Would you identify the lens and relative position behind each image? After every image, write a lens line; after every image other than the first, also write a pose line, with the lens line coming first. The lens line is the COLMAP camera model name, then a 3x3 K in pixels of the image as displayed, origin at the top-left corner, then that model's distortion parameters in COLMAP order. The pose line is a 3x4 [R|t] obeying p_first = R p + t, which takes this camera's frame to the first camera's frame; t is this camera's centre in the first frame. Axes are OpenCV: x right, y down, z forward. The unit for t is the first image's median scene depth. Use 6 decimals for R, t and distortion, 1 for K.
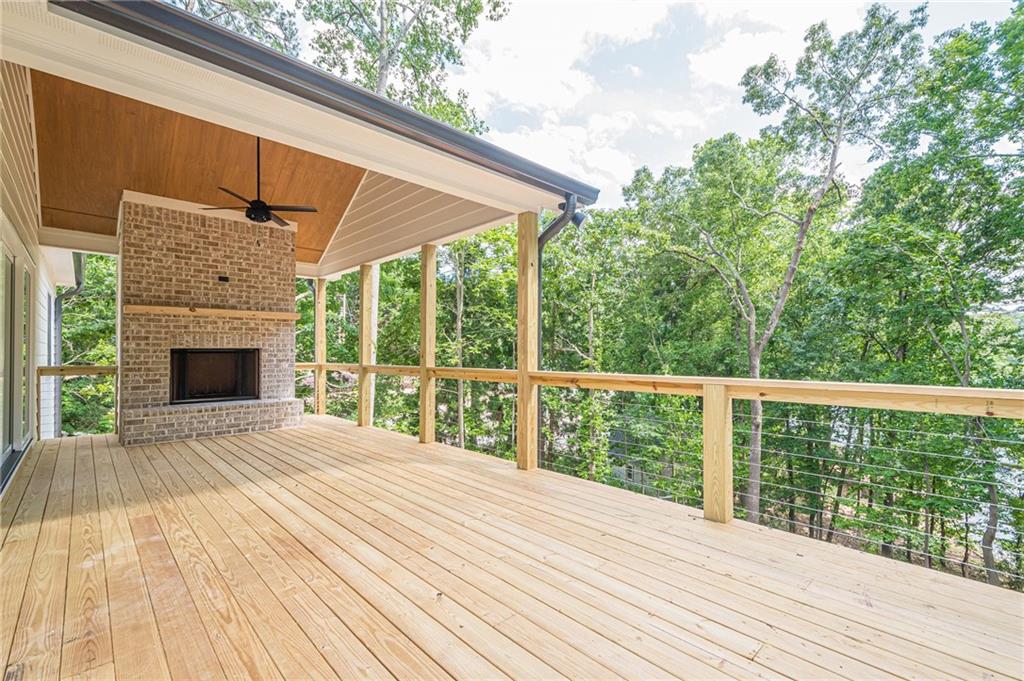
lens RADIAL K [[454.4, 0, 509.9], [0, 454.4, 349.3], [0, 0, 1]] dist [0.012624, -0.000541]
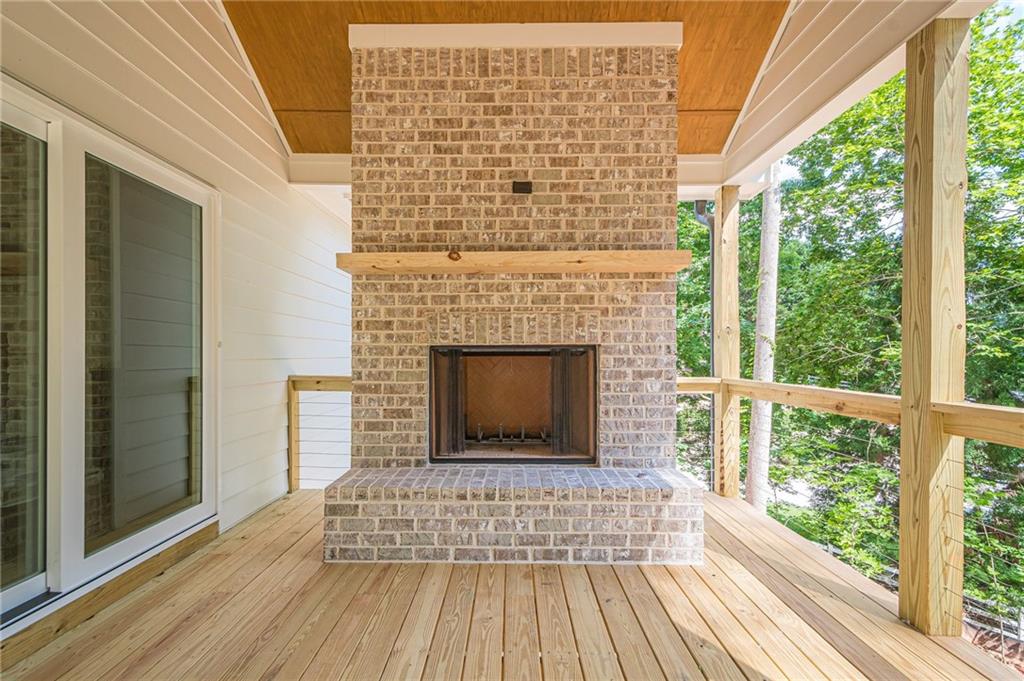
lens RADIAL K [[454.4, 0, 509.8], [0, 454.4, 350.4], [0, 0, 1]] dist [0.012624, -0.000541]
pose [[0.729966, -0.004077, -0.683471, -0.347432], [0.002824, 0.999992, -0.002949, 0.004506], [0.683478, 0.000222, 0.729971, 0.693562]]
